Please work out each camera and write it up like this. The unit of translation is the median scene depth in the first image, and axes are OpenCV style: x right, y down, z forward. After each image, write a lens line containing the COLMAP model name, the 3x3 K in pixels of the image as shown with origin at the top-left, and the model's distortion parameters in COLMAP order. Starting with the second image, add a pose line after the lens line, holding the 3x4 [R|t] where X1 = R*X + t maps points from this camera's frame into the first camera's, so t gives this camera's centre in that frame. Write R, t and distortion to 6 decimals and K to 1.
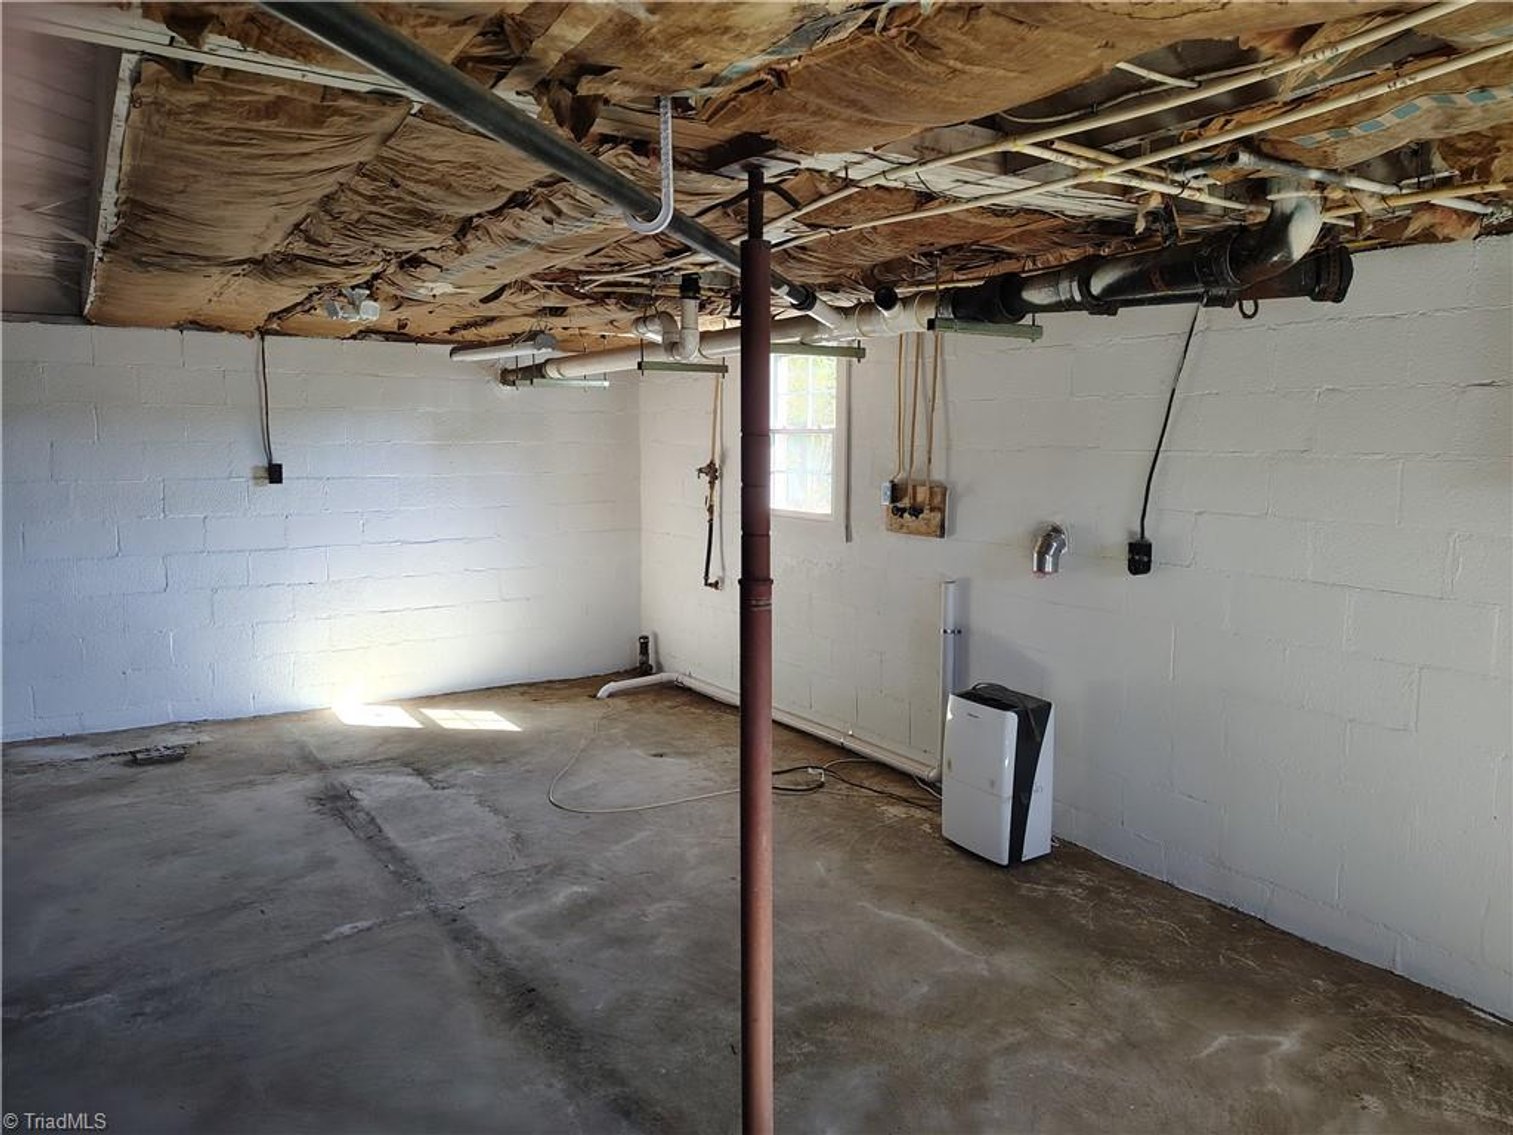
lens RADIAL K [[1018.1, 0, 772.1], [0, 1018.1, 560.1], [0, 0, 1]] dist [0.016115, -0.005985]
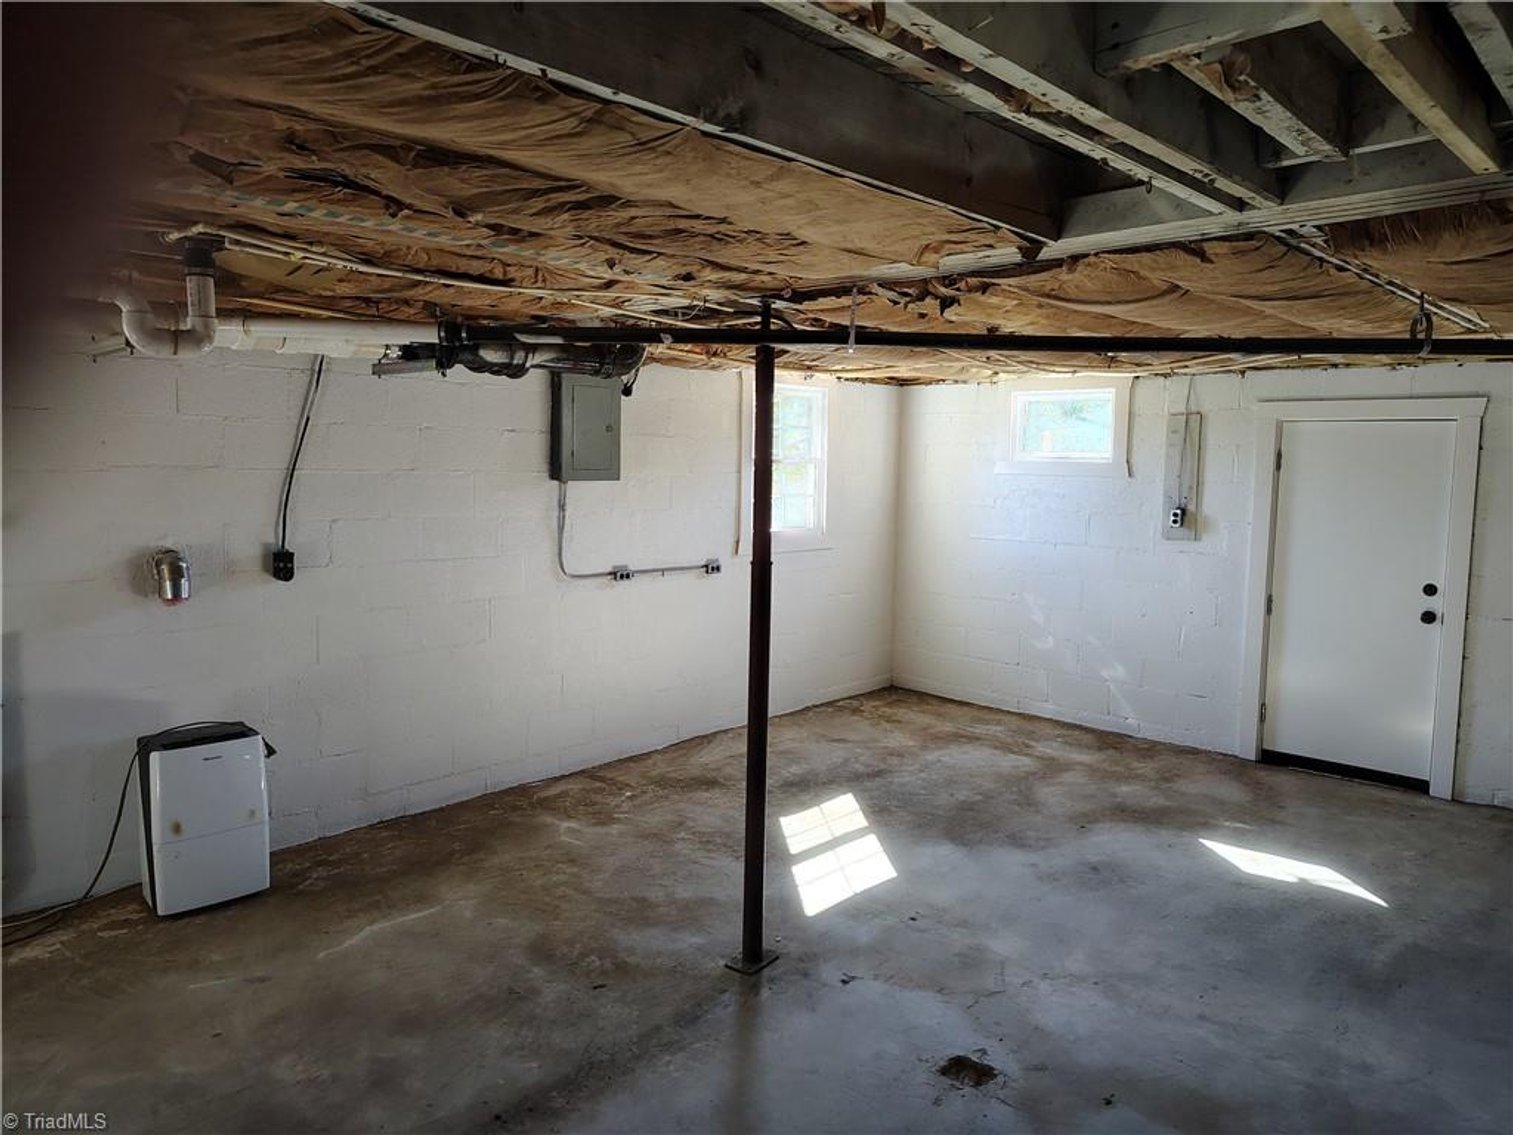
lens RADIAL K [[1018.1, 0, 767.0], [0, 1018.1, 567.2], [0, 0, 1]] dist [0.016115, -0.005985]
pose [[-0.205520, -0.109635, 0.972492, -0.999248], [0.101895, 0.985907, 0.132681, -0.113791], [-0.973334, 0.126361, -0.191453, 0.837208]]
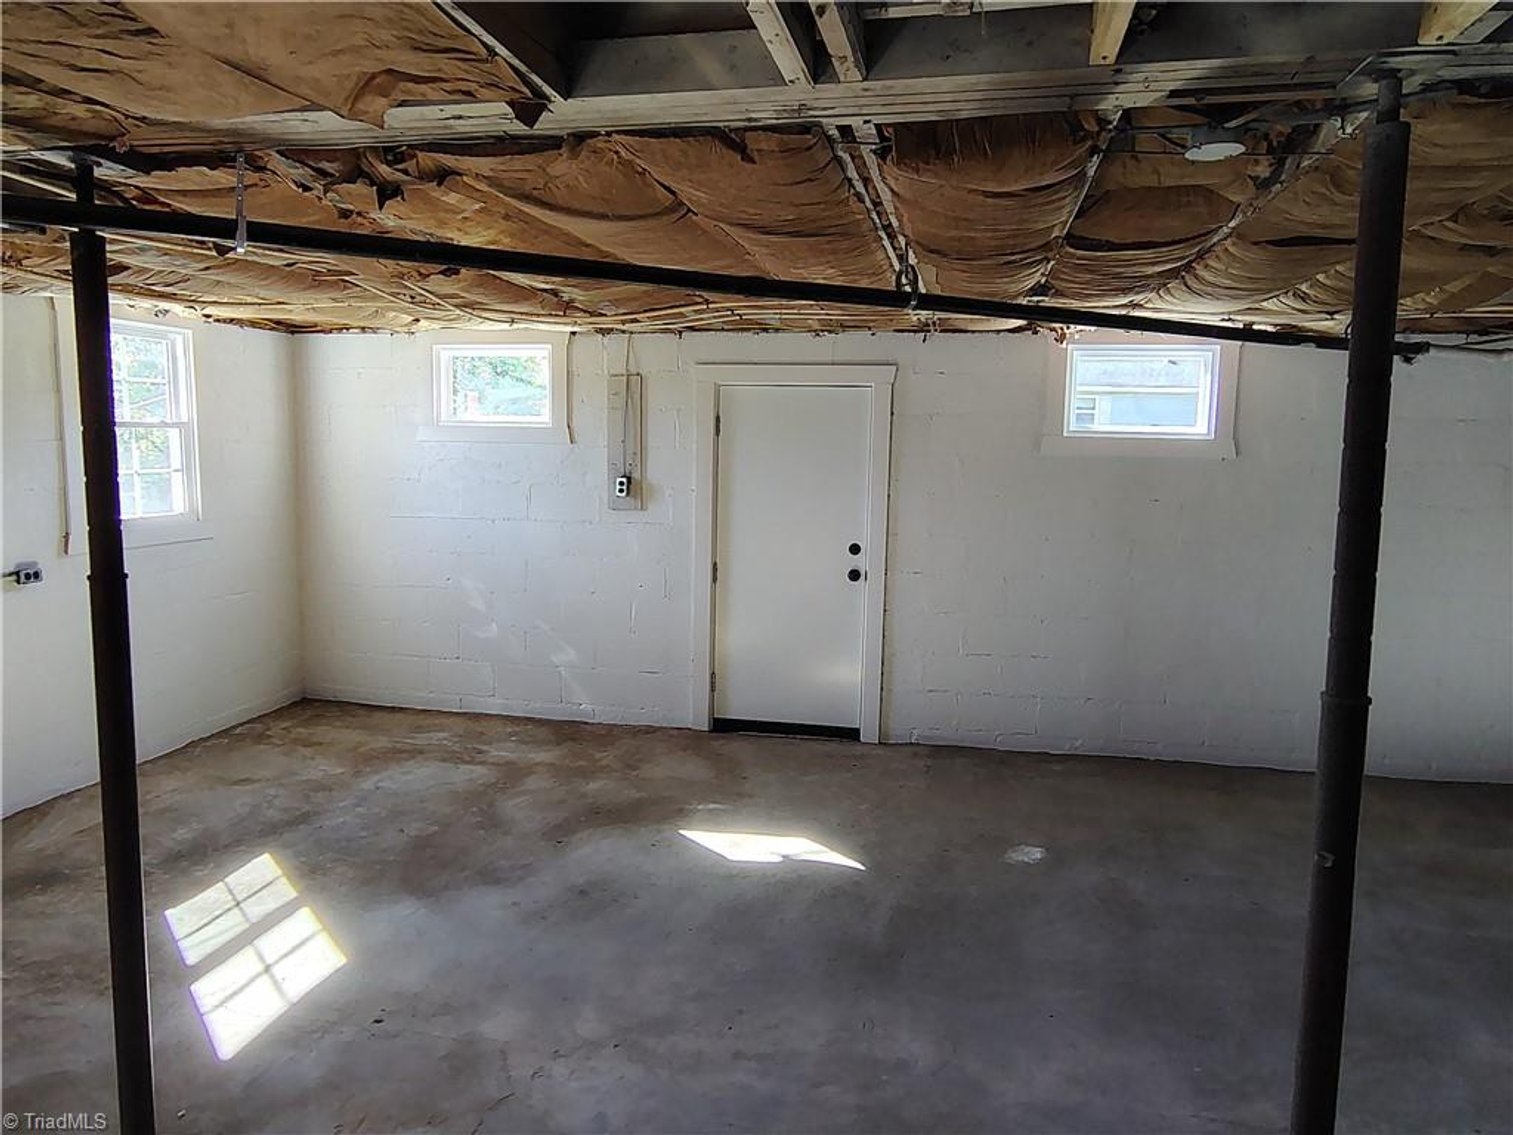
lens RADIAL K [[1048.8, 0, 757.3], [0, 1048.8, 571.1], [0, 0, 1]] dist [-0.017325, 0.019763]
pose [[-0.689497, -0.105781, 0.716523, -0.789038], [0.069521, 0.975044, 0.210846, -0.100234], [-0.720945, 0.195191, -0.664935, 0.795009]]
